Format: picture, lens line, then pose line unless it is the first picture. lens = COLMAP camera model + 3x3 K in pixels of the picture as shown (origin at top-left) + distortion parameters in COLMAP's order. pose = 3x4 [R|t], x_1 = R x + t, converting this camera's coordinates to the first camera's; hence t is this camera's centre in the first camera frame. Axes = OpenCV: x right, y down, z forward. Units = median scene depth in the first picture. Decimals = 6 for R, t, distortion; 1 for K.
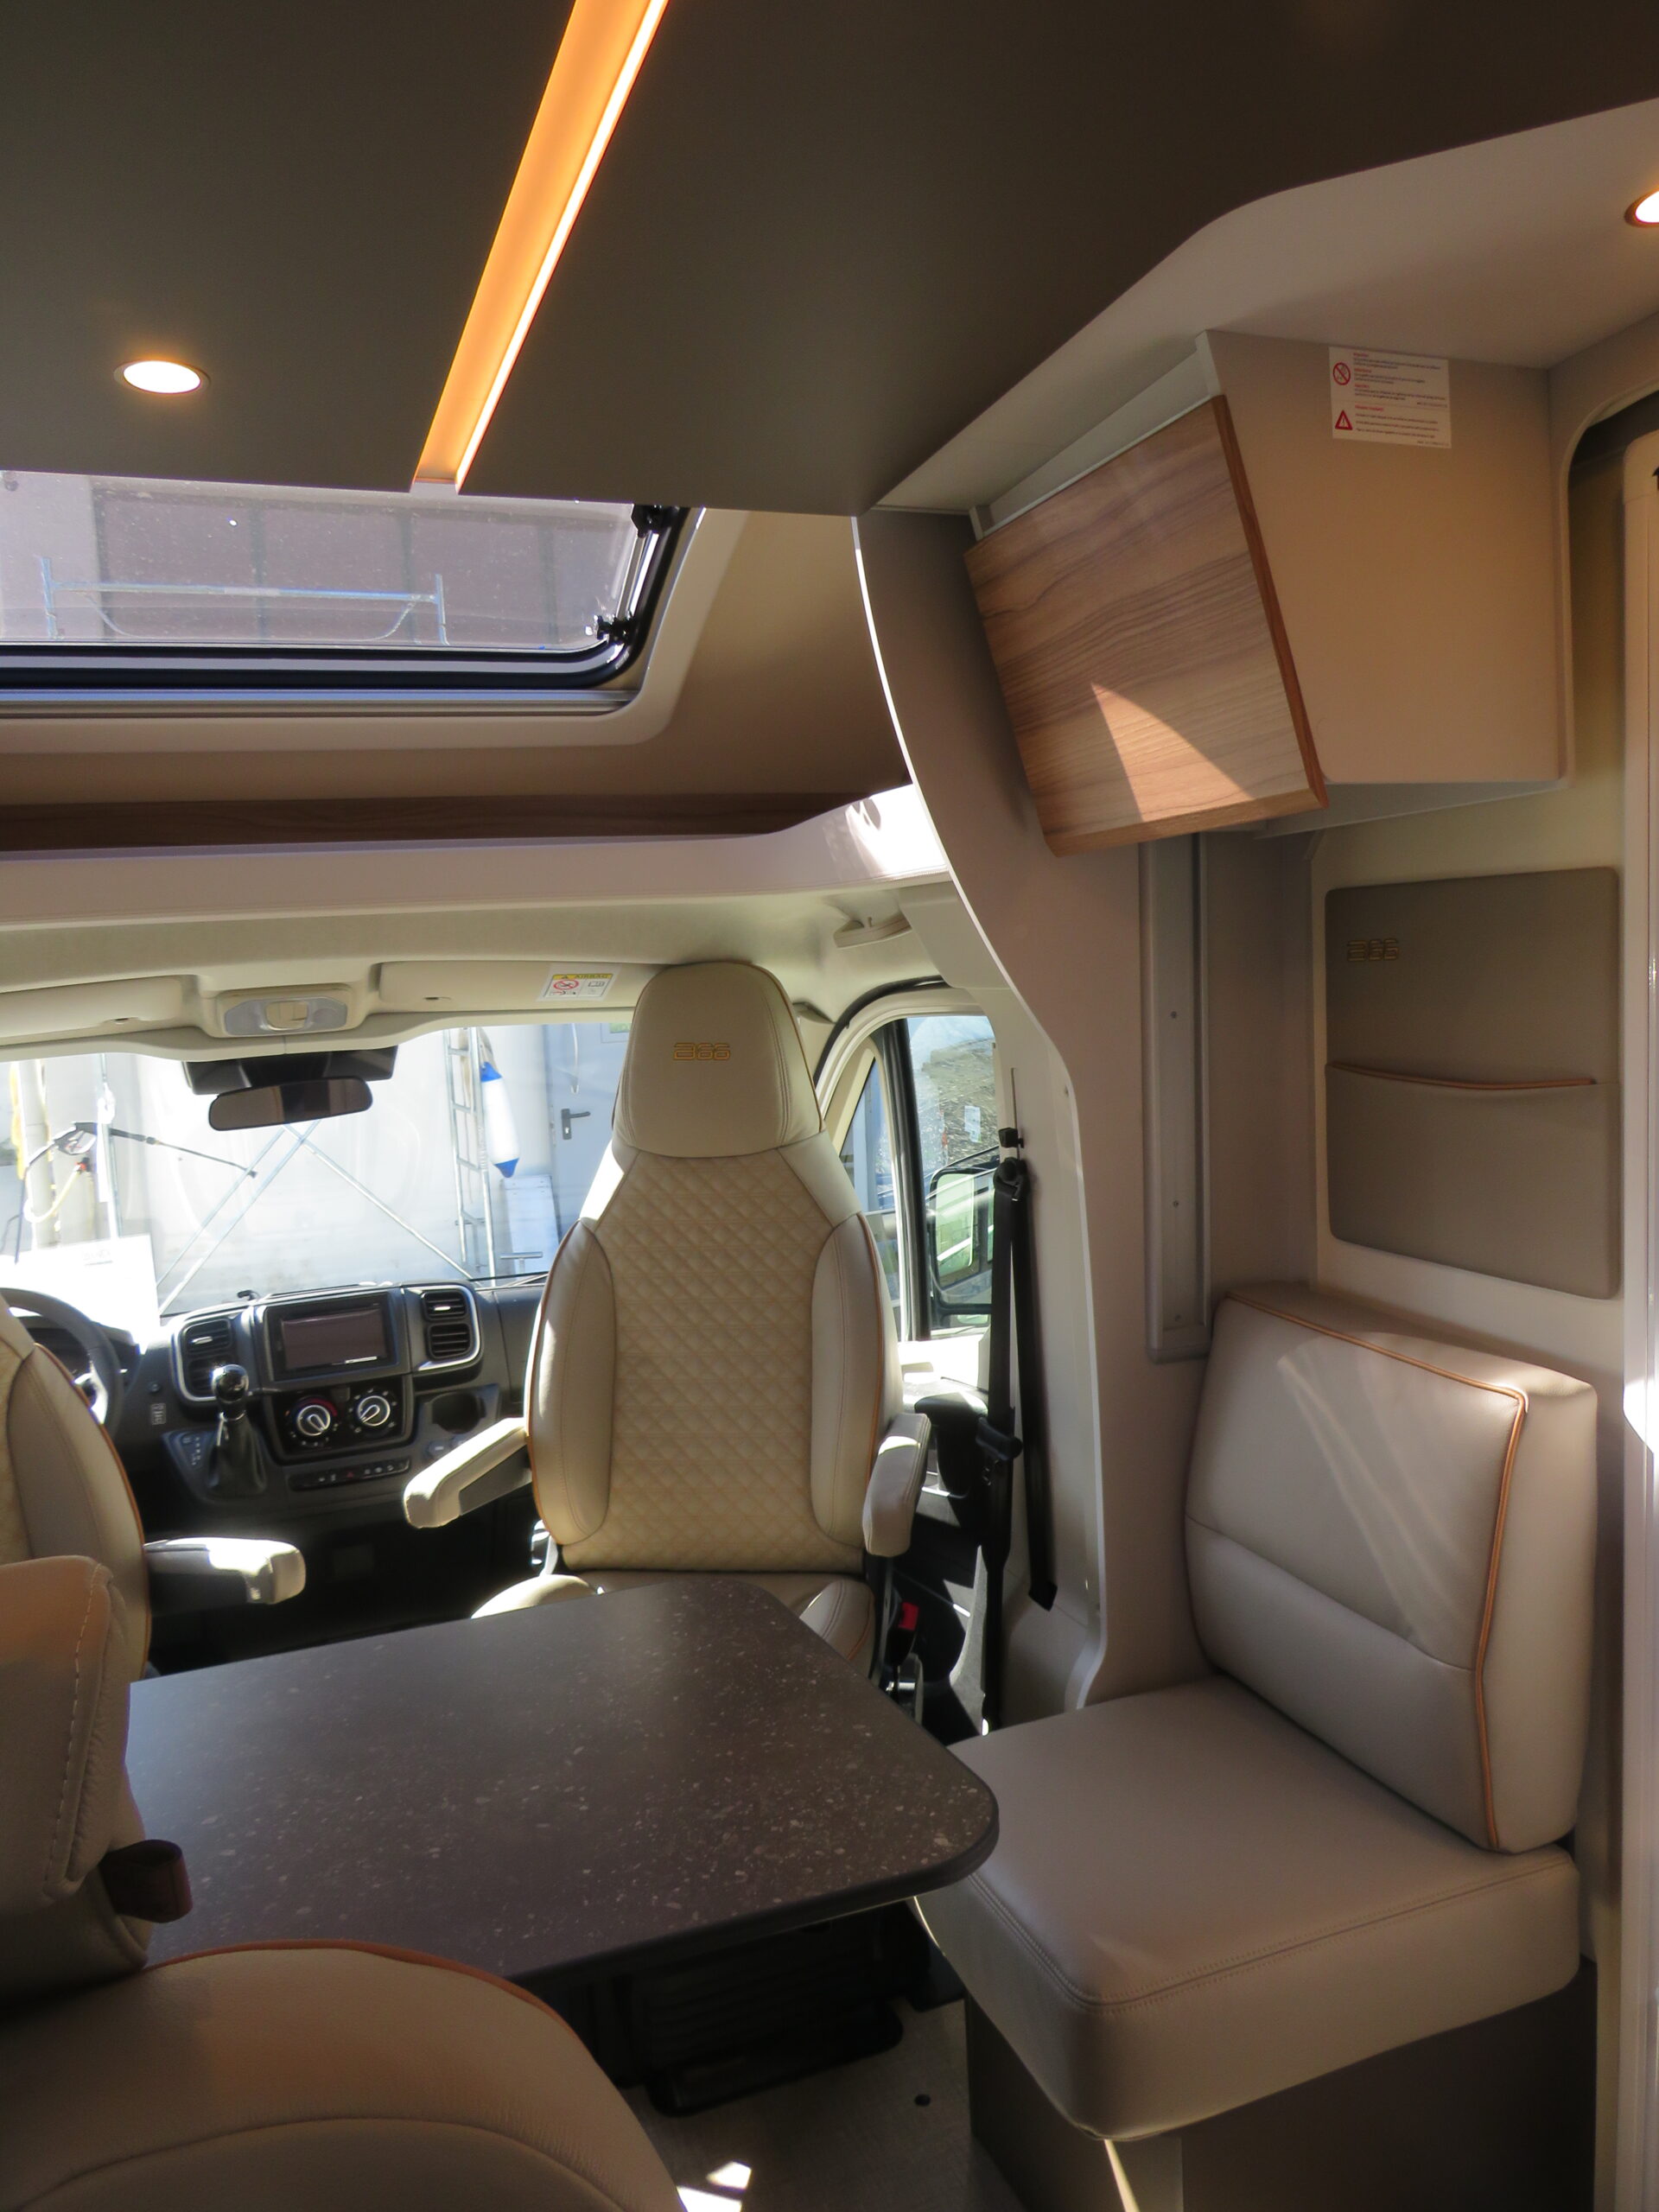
lens RADIAL K [[1531.8, 0, 850.9], [0, 1531.8, 1103.8], [0, 0, 1]] dist [-0.062917, 0.025182]
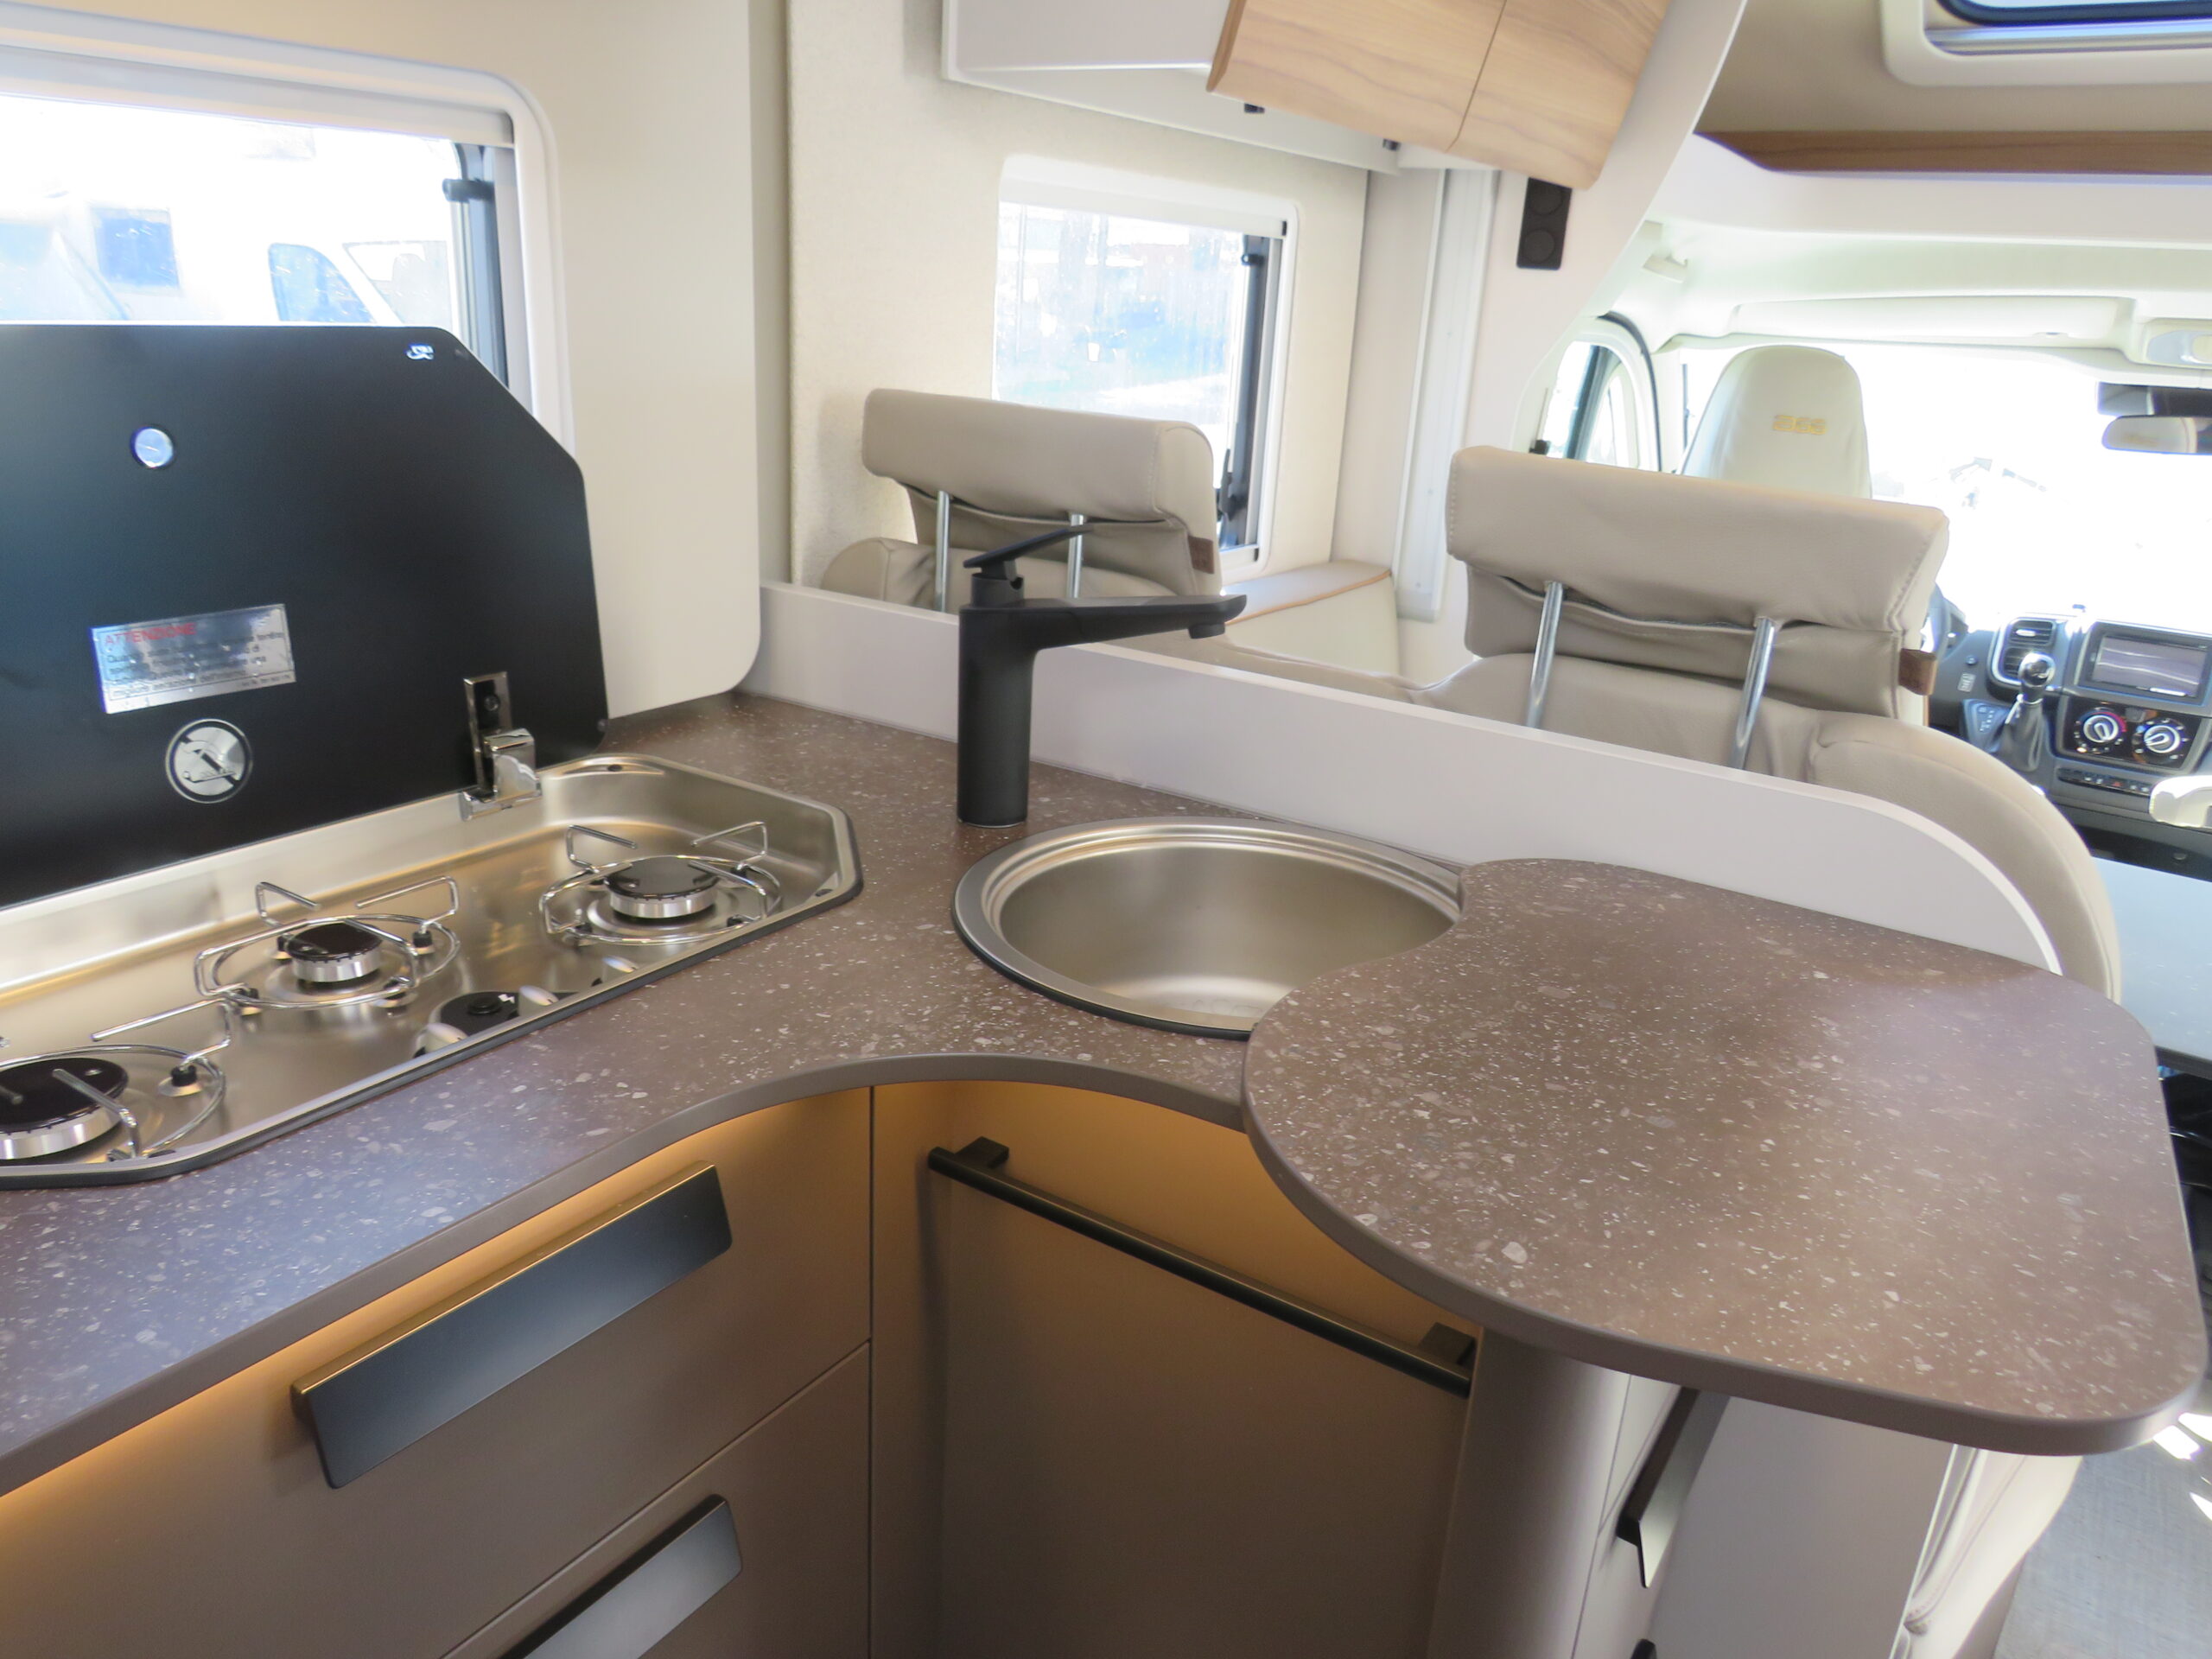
lens RADIAL K [[1553.7, 0, 1112.6], [0, 1553.7, 834.6], [0, 0, 1]] dist [-0.017484, -0.000061]
pose [[0.549633, 0.356334, -0.755599, 0.141060], [-0.166942, 0.933075, 0.318594, 0.044596], [0.818556, -0.048969, 0.572335, -0.266630]]
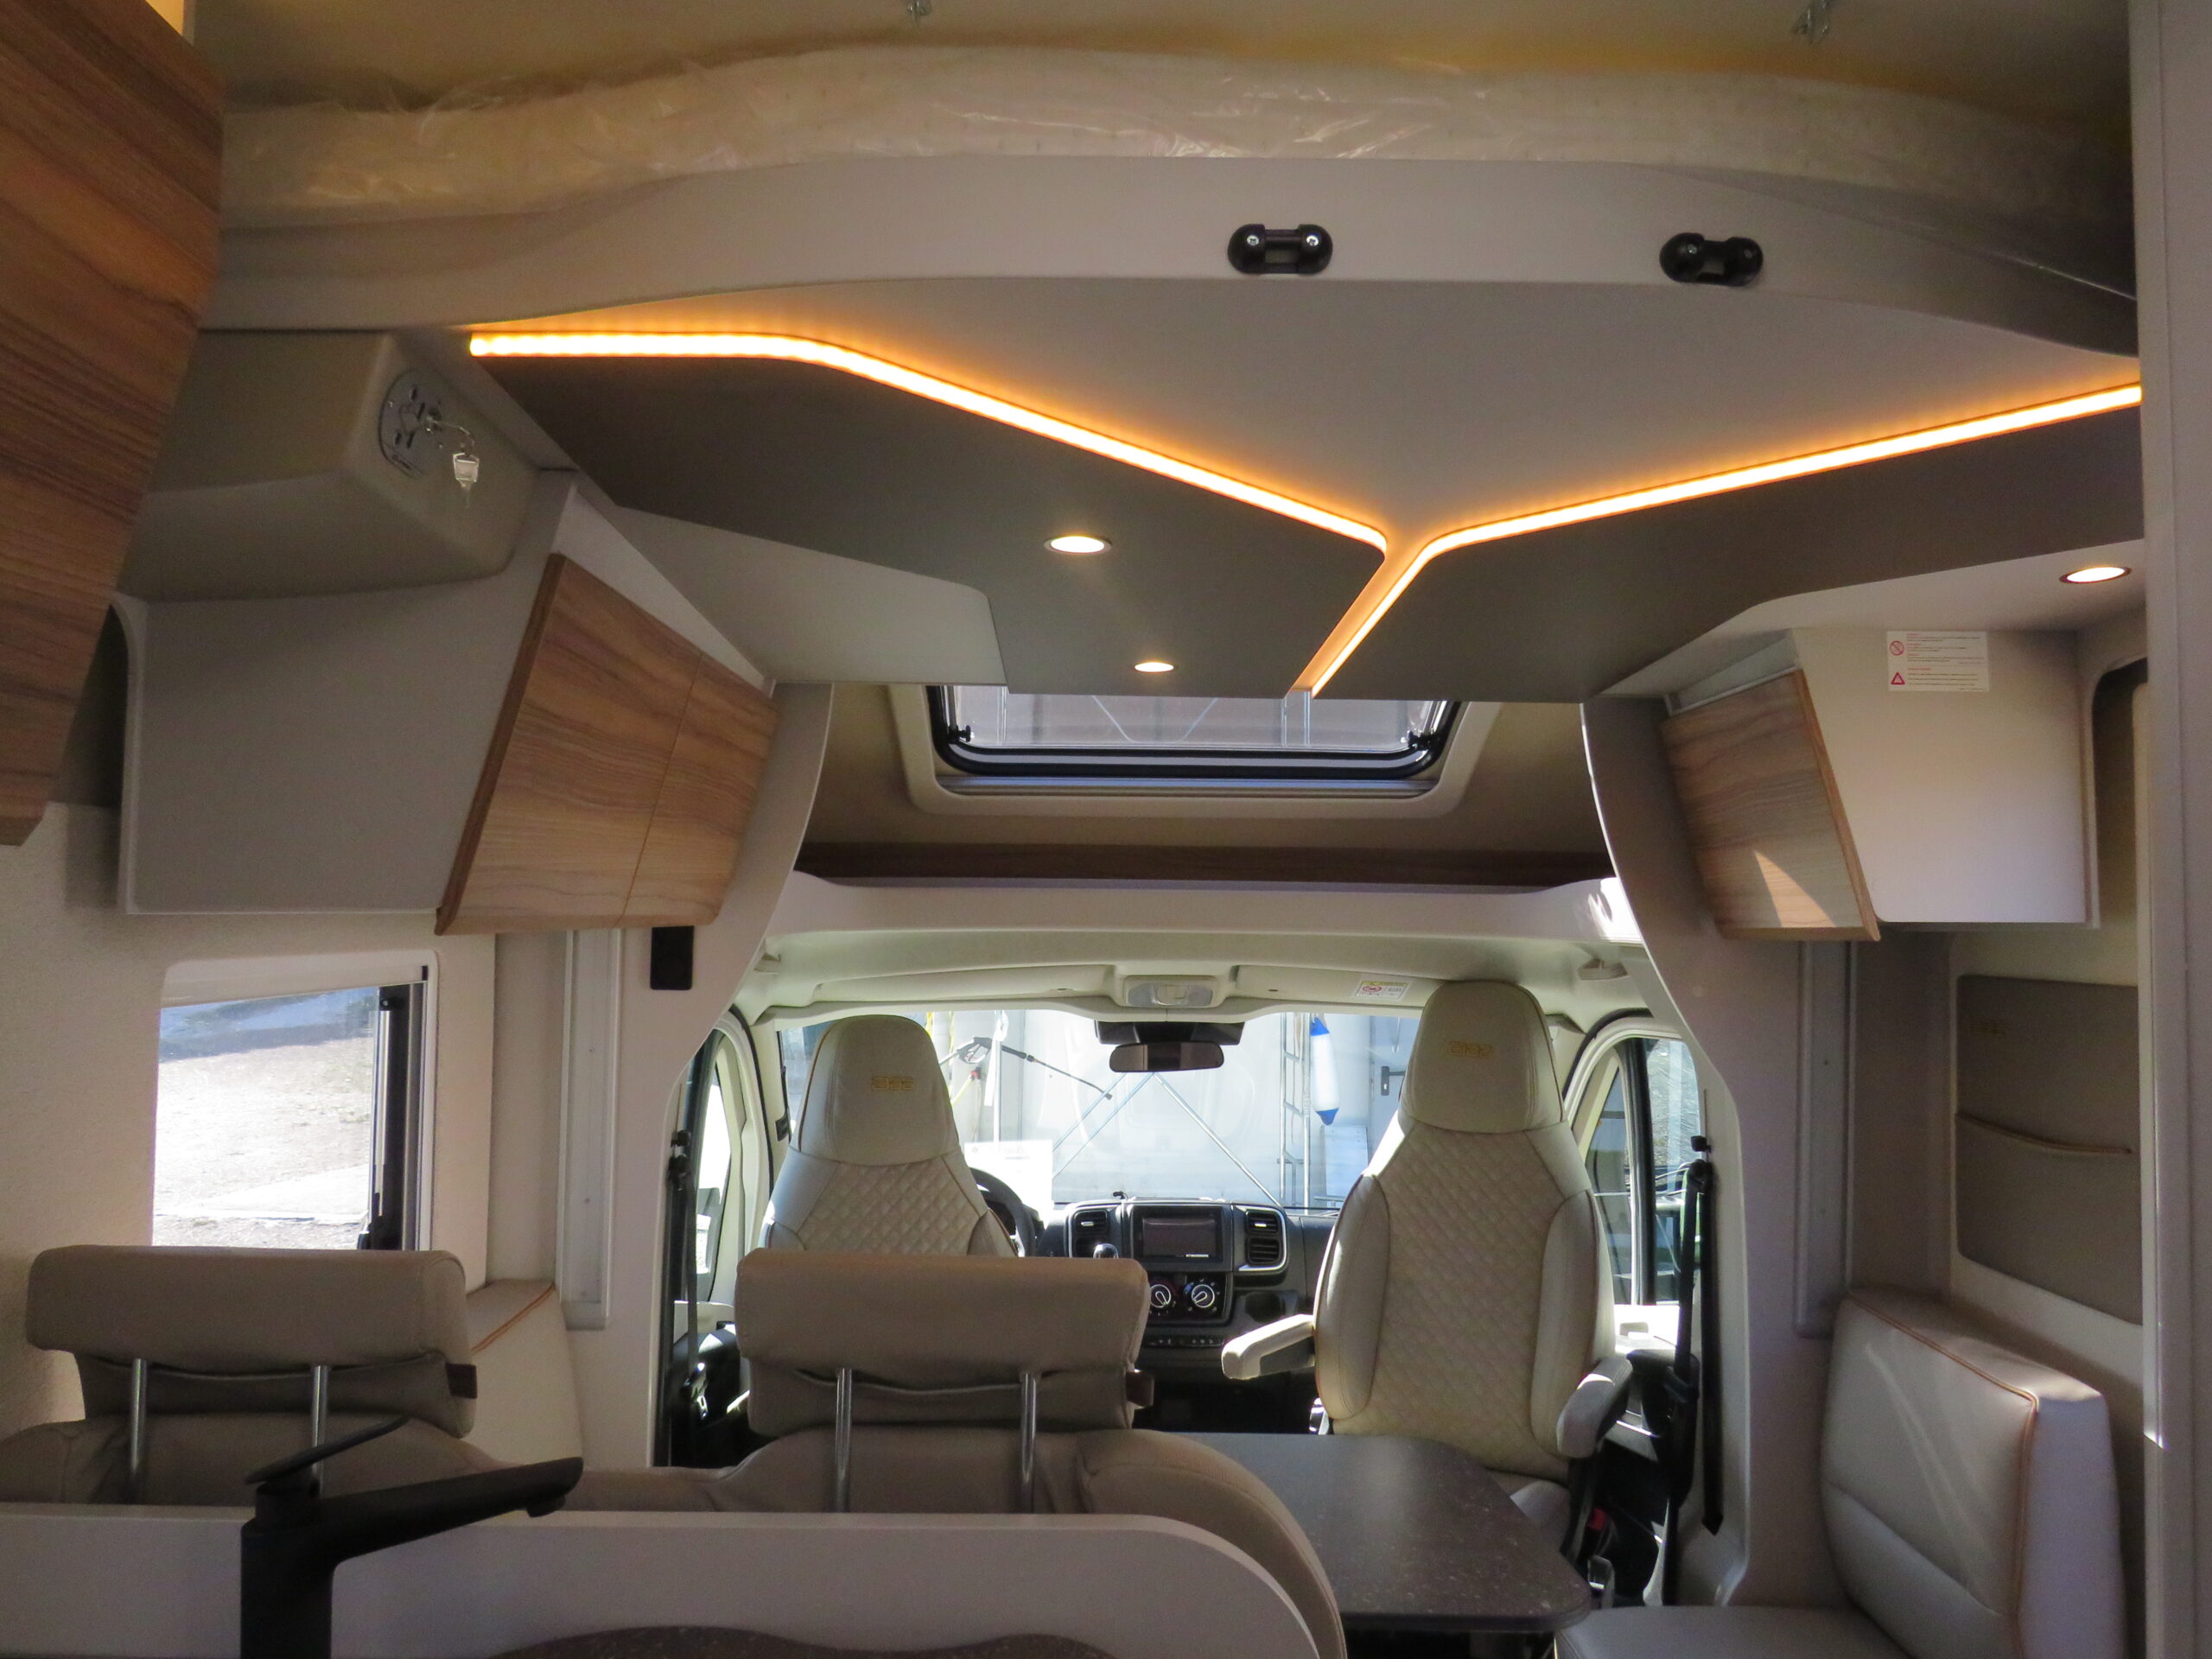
lens RADIAL K [[1556.4, 0, 1106.0], [0, 1556.4, 829.5], [0, 0, 1]] dist [-0.030637, -0.002797]
pose [[0.927912, 0.044768, -0.370101, 0.097081], [-0.096846, 0.987627, -0.123346, -0.026068], [0.360000, 0.150298, 0.920766, -0.364724]]
